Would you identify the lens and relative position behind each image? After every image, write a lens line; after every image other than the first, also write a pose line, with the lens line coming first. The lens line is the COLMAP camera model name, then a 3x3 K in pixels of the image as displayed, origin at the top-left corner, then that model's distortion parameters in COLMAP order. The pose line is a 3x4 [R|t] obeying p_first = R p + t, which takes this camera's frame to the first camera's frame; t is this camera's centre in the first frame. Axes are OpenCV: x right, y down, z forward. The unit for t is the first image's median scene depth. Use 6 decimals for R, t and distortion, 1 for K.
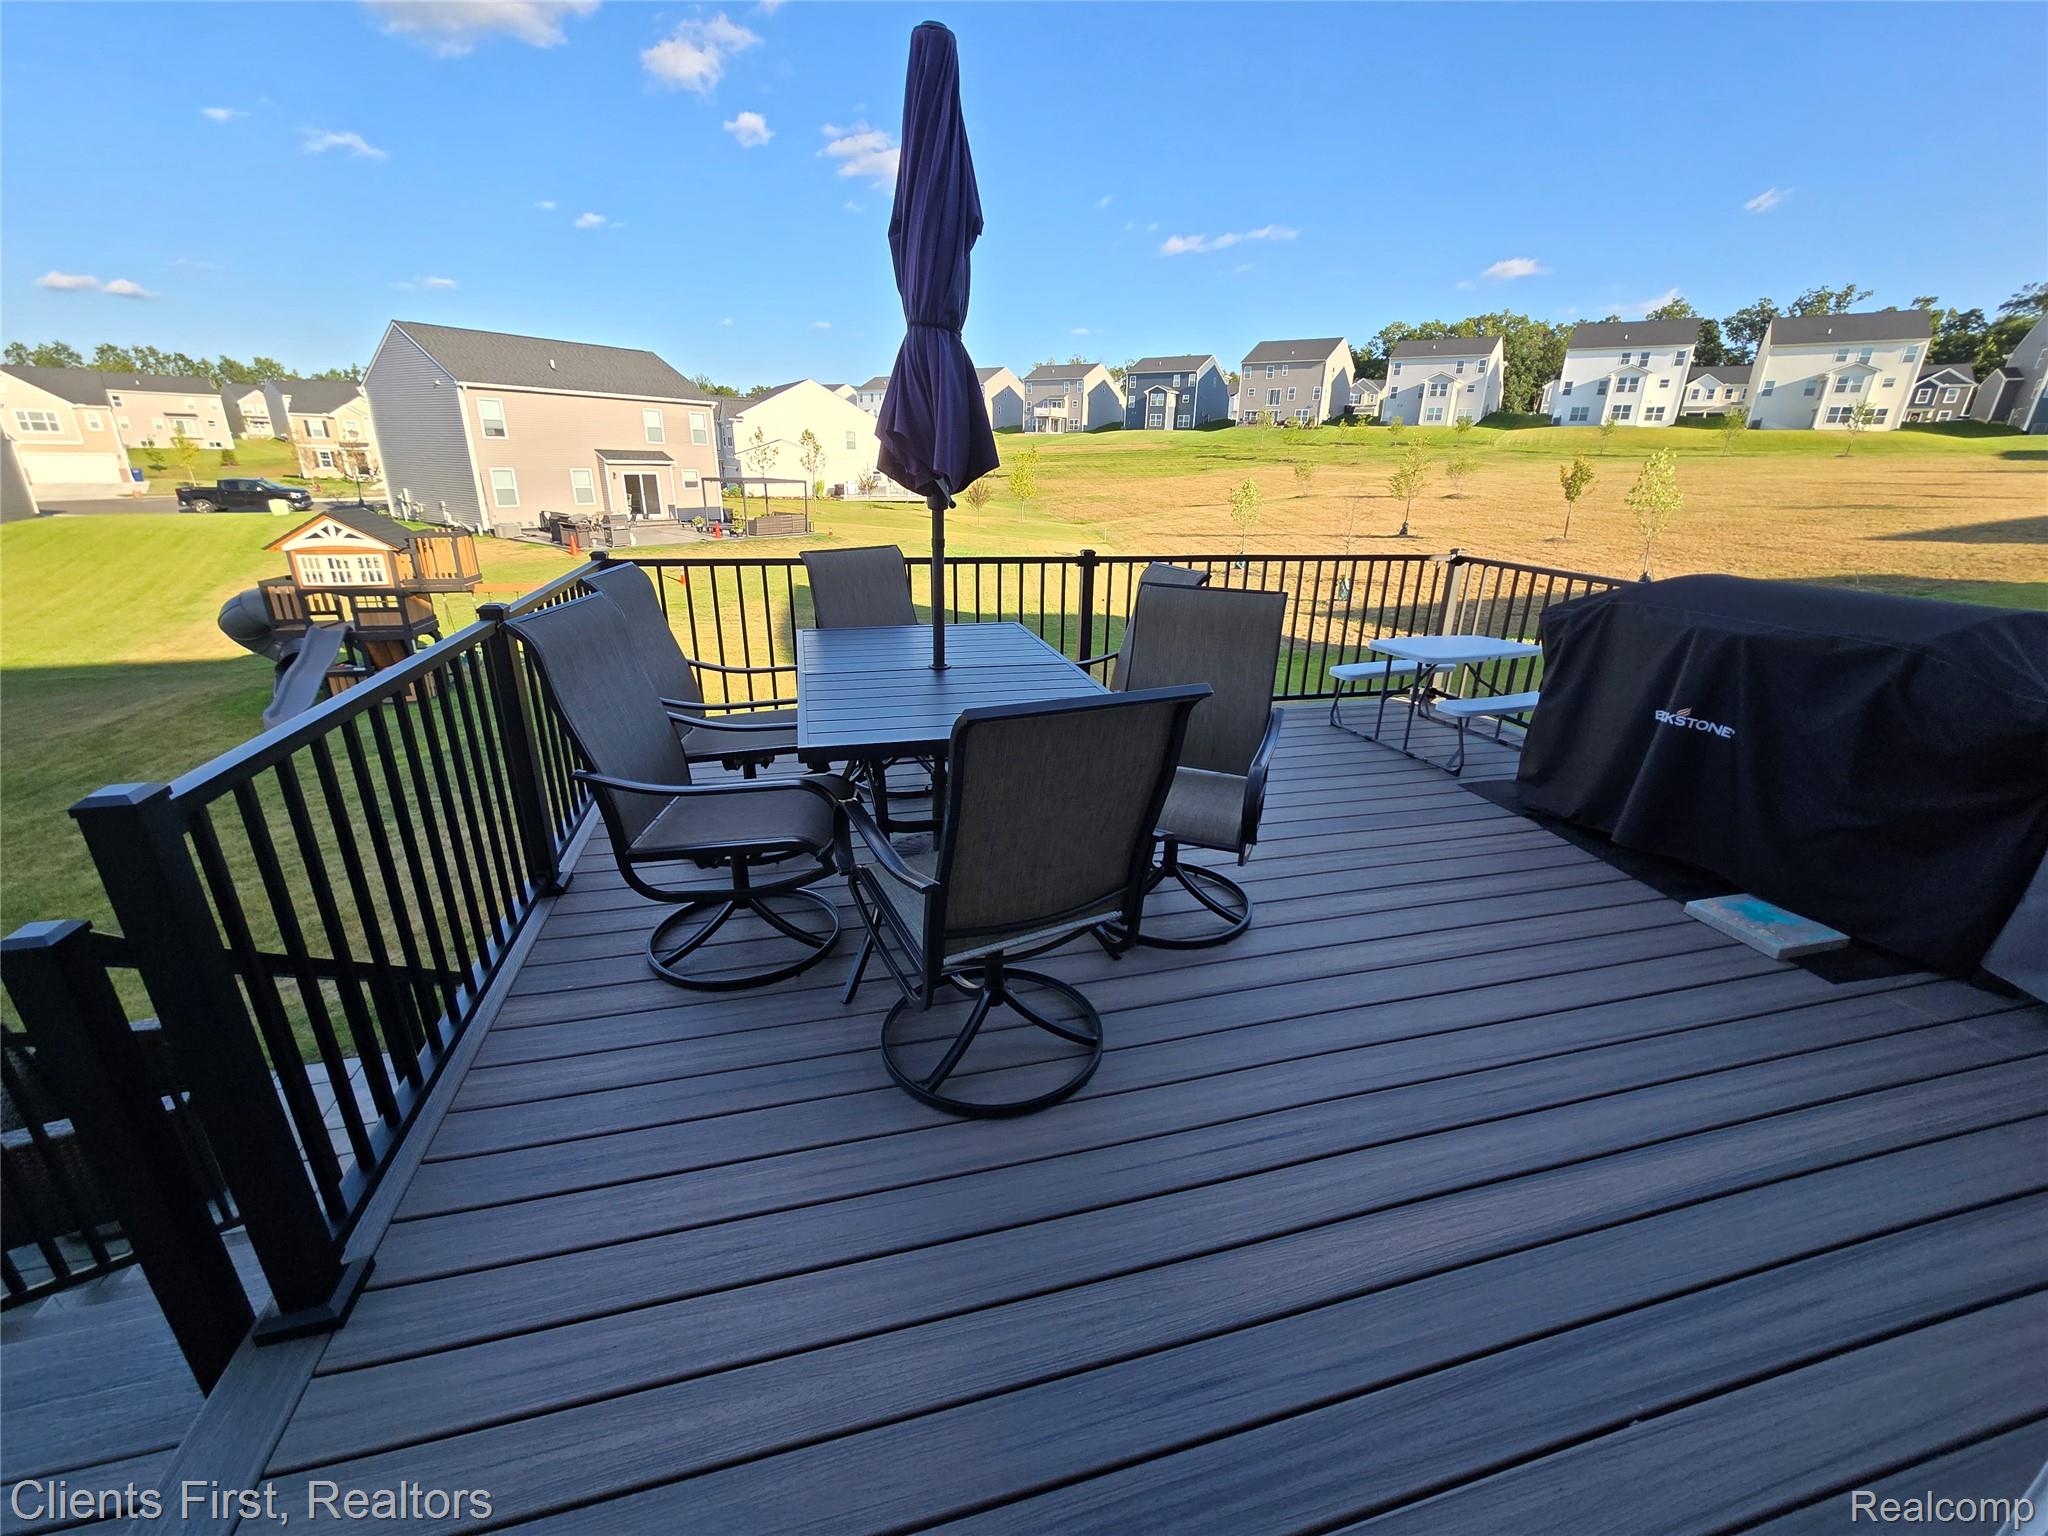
lens RADIAL K [[843.3, 0, 1047.4], [0, 843.3, 767.5], [0, 0, 1]] dist [0.000945, -0.001010]
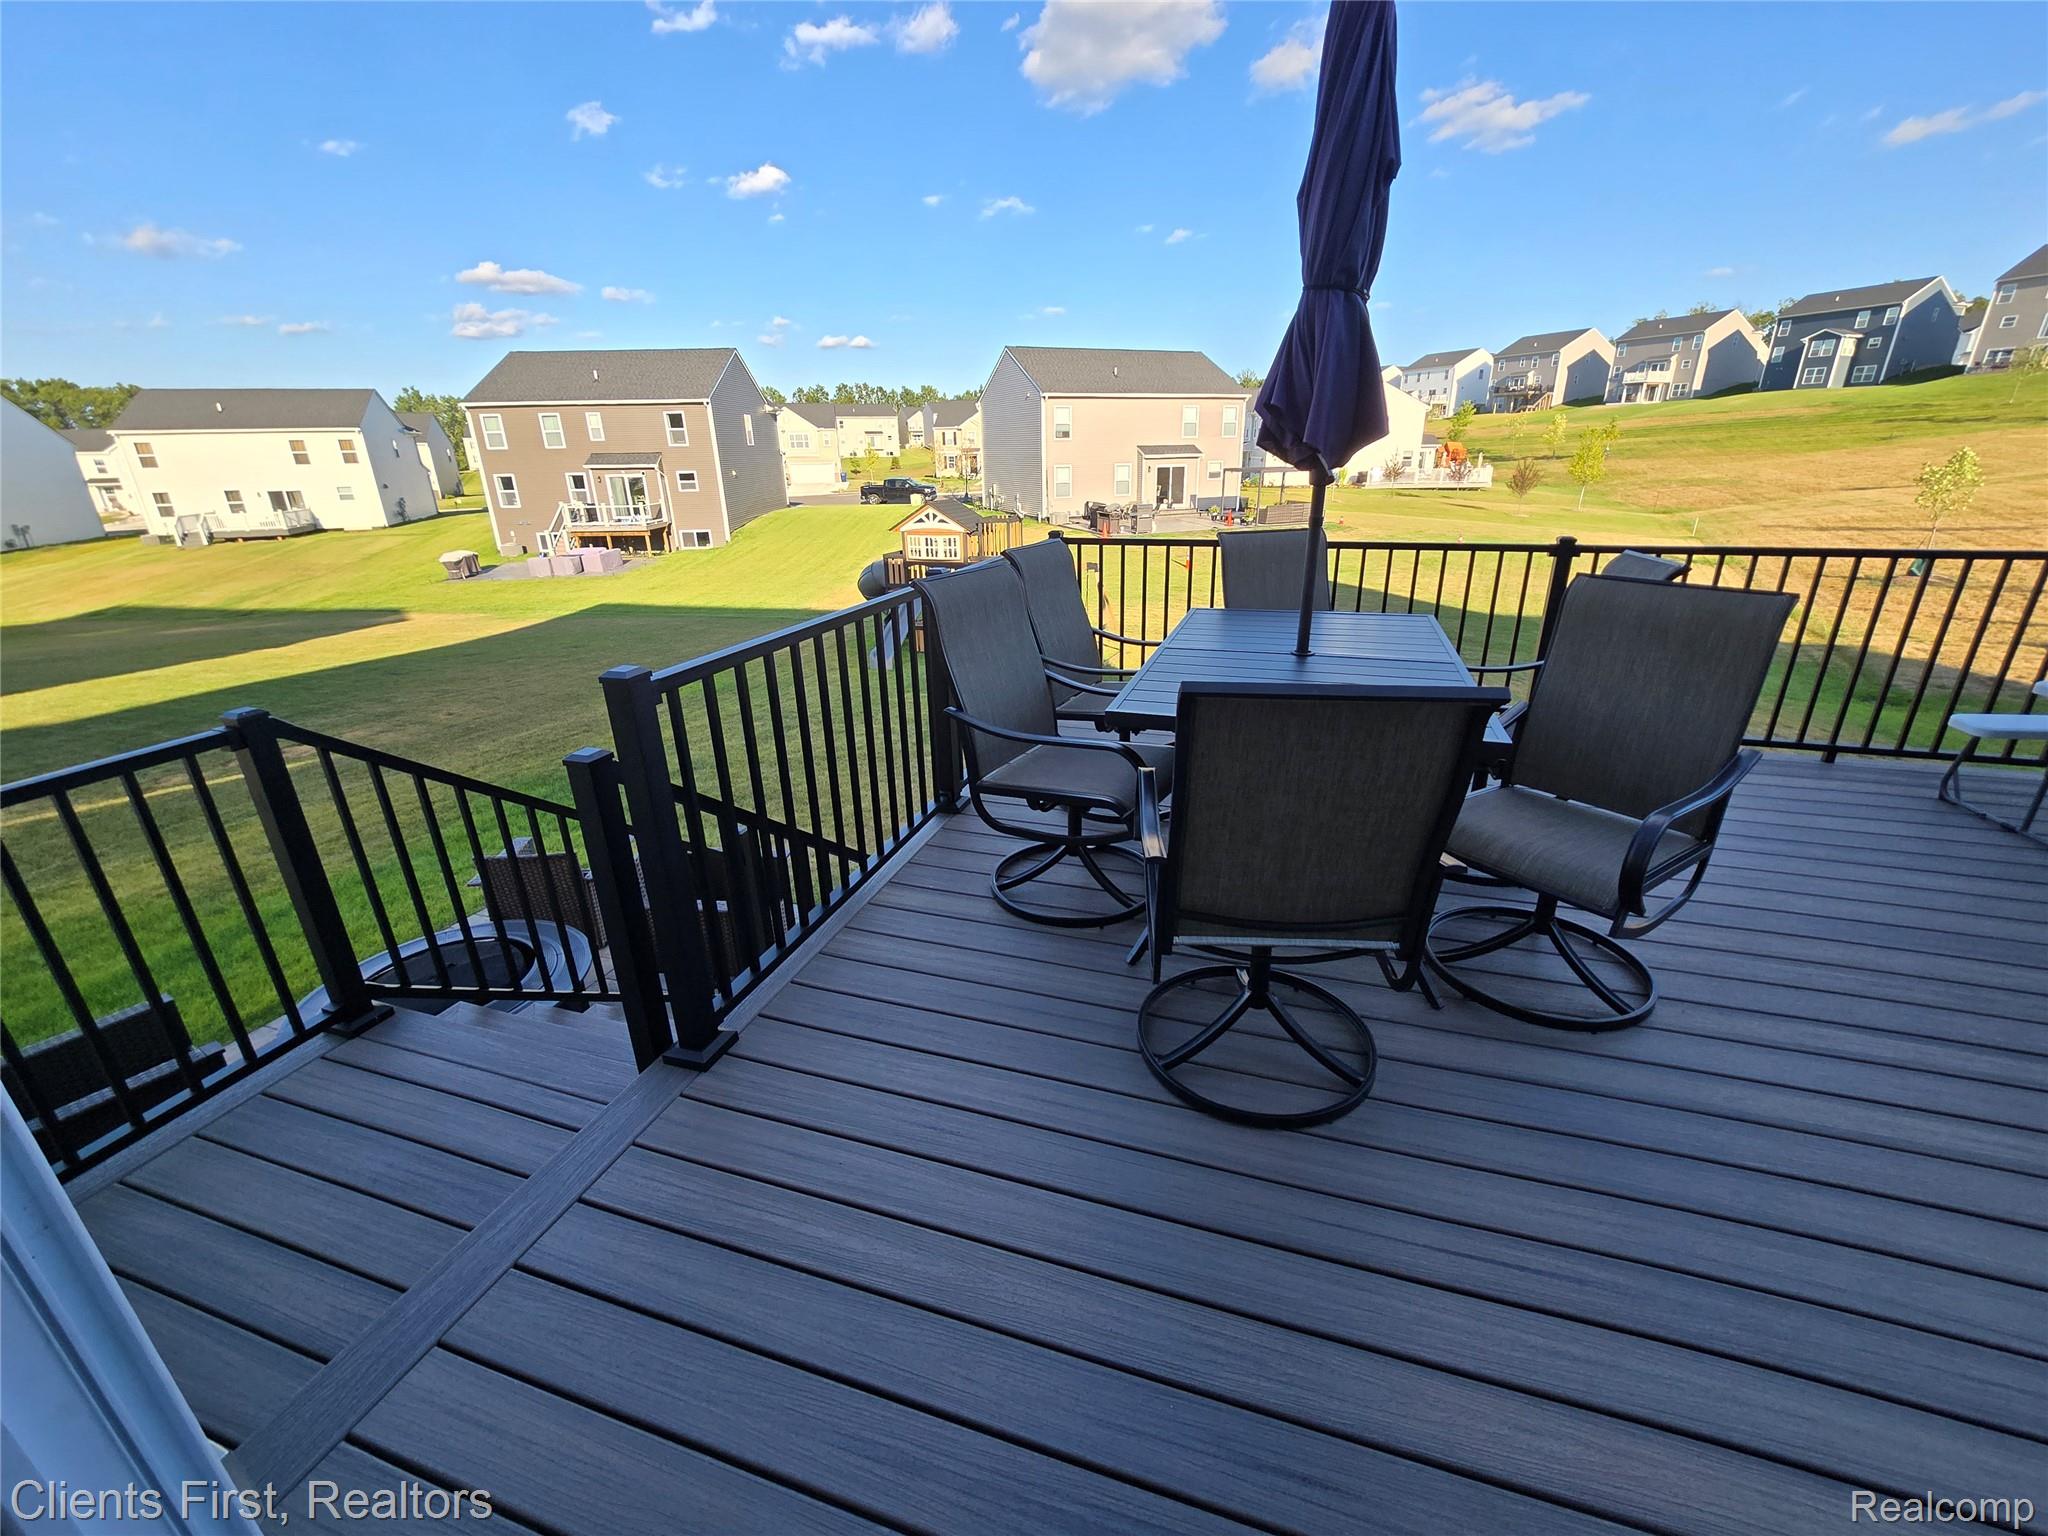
lens RADIAL K [[843.3, 0, 1036.5], [0, 843.3, 768.4], [0, 0, 1]] dist [0.000945, -0.001010]
pose [[0.833372, 0.161243, -0.528670, 0.015337], [-0.154604, 0.986324, 0.057117, 0.000036], [0.530650, 0.034135, 0.846903, 0.004565]]
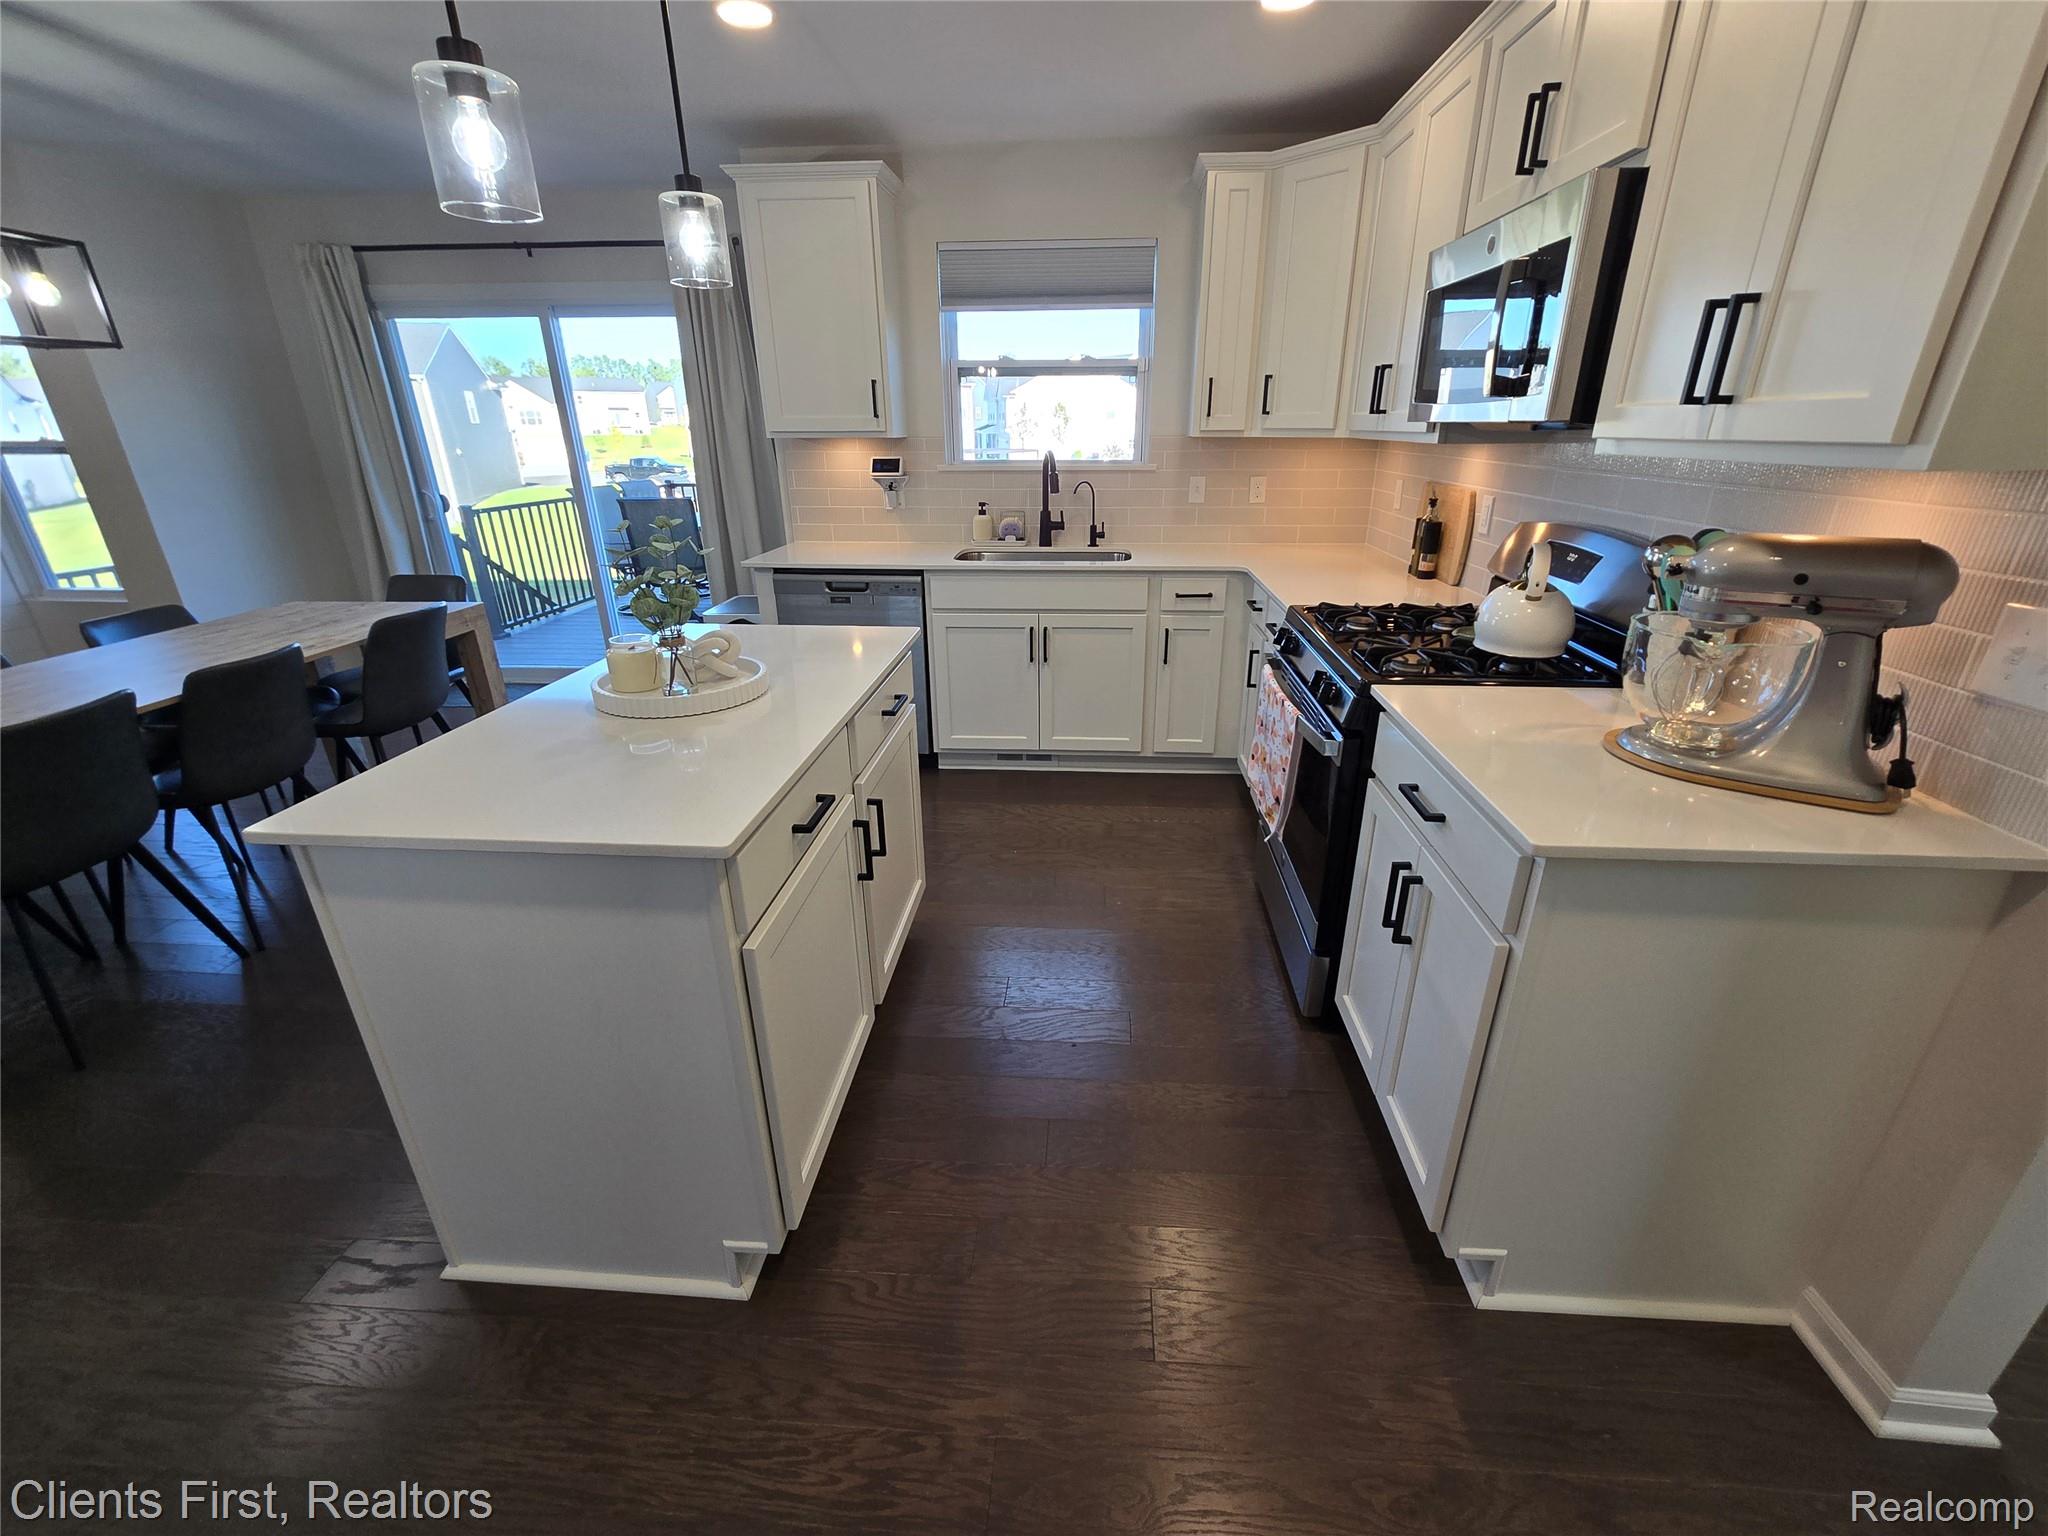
lens RADIAL K [[843.3, 0, 1028.2], [0, 843.3, 767.9], [0, 0, 1]] dist [0.000945, -0.001010]
pose [[0.941393, 0.098844, -0.322505, 0.151014], [-0.087784, 0.994949, 0.048697, 0.040978], [0.325689, -0.017533, 0.945314, -0.104130]]
